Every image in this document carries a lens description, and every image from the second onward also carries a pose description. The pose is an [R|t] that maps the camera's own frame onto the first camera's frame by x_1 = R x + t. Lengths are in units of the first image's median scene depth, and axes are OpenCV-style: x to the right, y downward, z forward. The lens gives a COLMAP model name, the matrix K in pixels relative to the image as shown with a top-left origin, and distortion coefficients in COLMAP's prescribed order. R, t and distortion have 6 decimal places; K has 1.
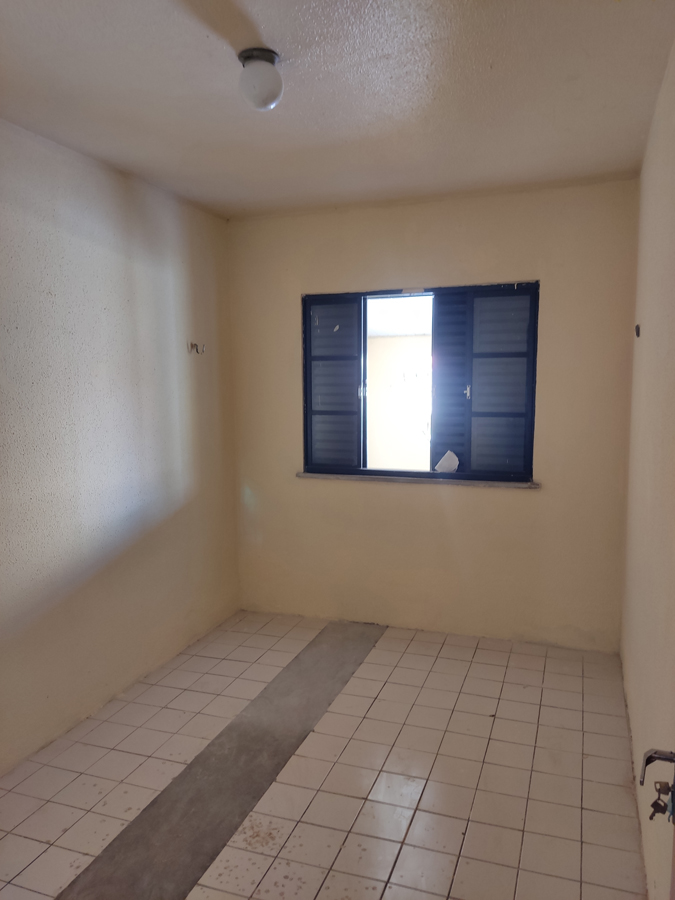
lens RADIAL K [[666.9, 0, 337.5], [0, 666.9, 450.0], [0, 0, 1]] dist [0.156189, -0.232417]
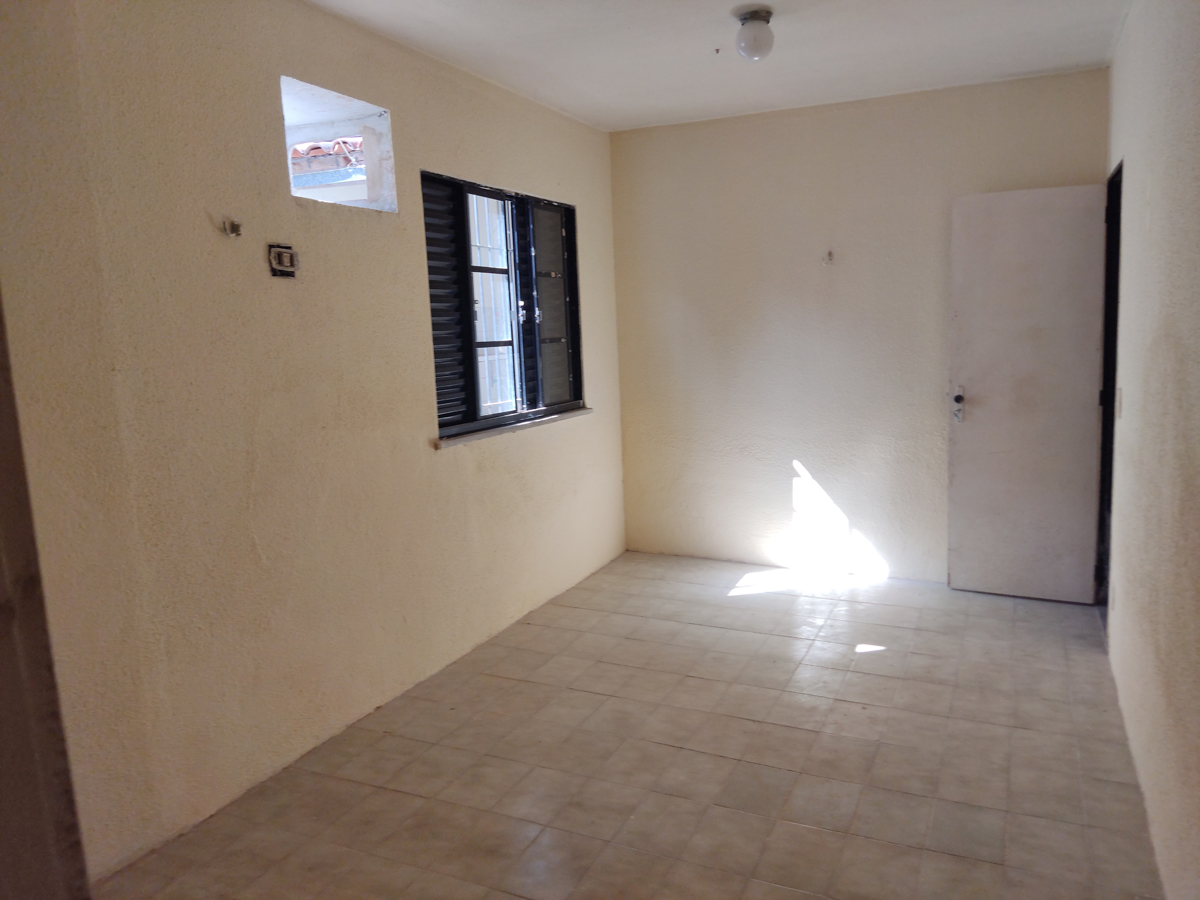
lens RADIAL K [[889.2, 0, 593.0], [0, 889.2, 441.8], [0, 0, 1]] dist [0.156189, -0.232417]
pose [[0.110437, -0.120995, 0.986491, -1.165002], [0.140670, 0.984473, 0.105000, -0.045296], [-0.983878, 0.127173, 0.125742, 0.942569]]
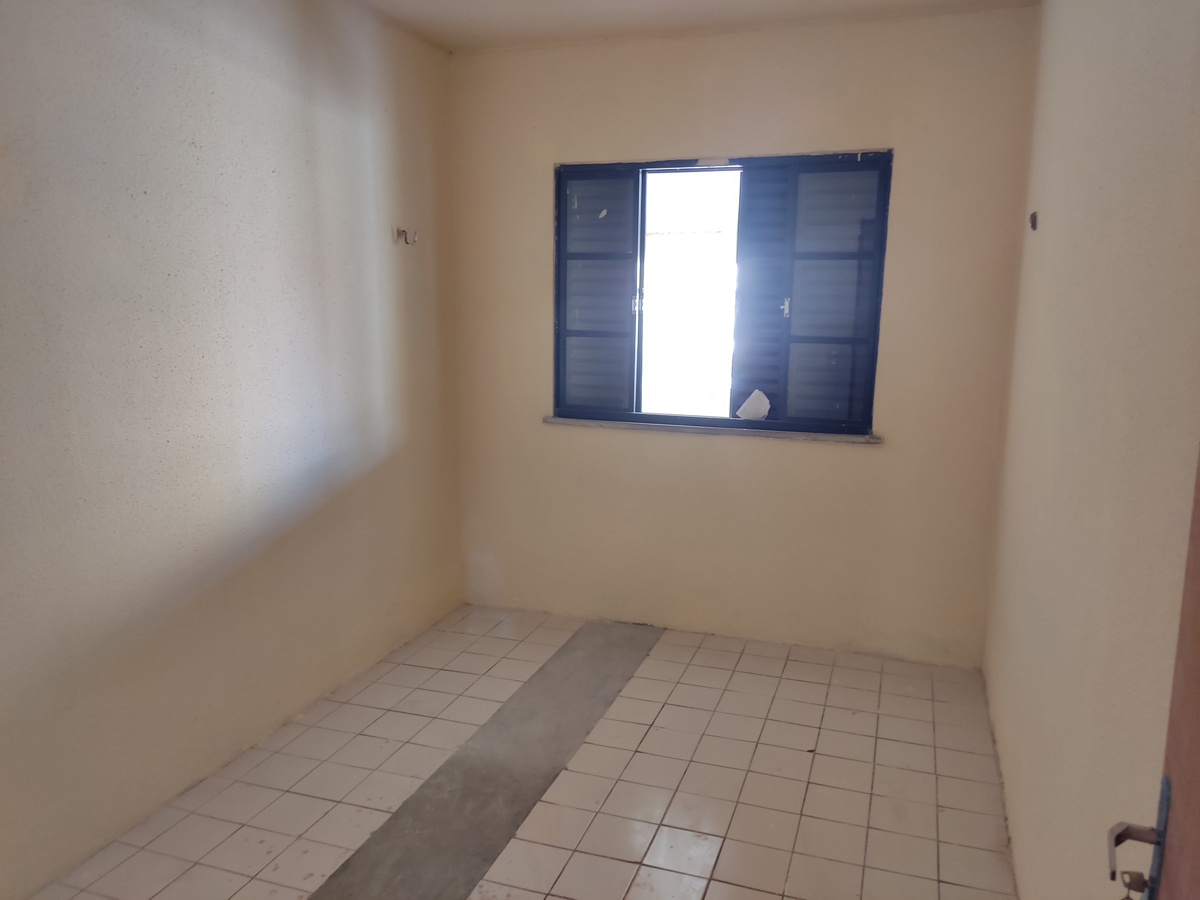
lens RADIAL K [[864.3, 0, 595.9], [0, 864.3, 453.2], [0, 0, 1]] dist [0.141916, -0.190310]
pose [[0.999667, 0.018303, 0.018210, -0.024746], [-0.019363, 0.998021, 0.059822, 0.018470], [-0.017079, -0.060154, 0.998043, 0.077602]]
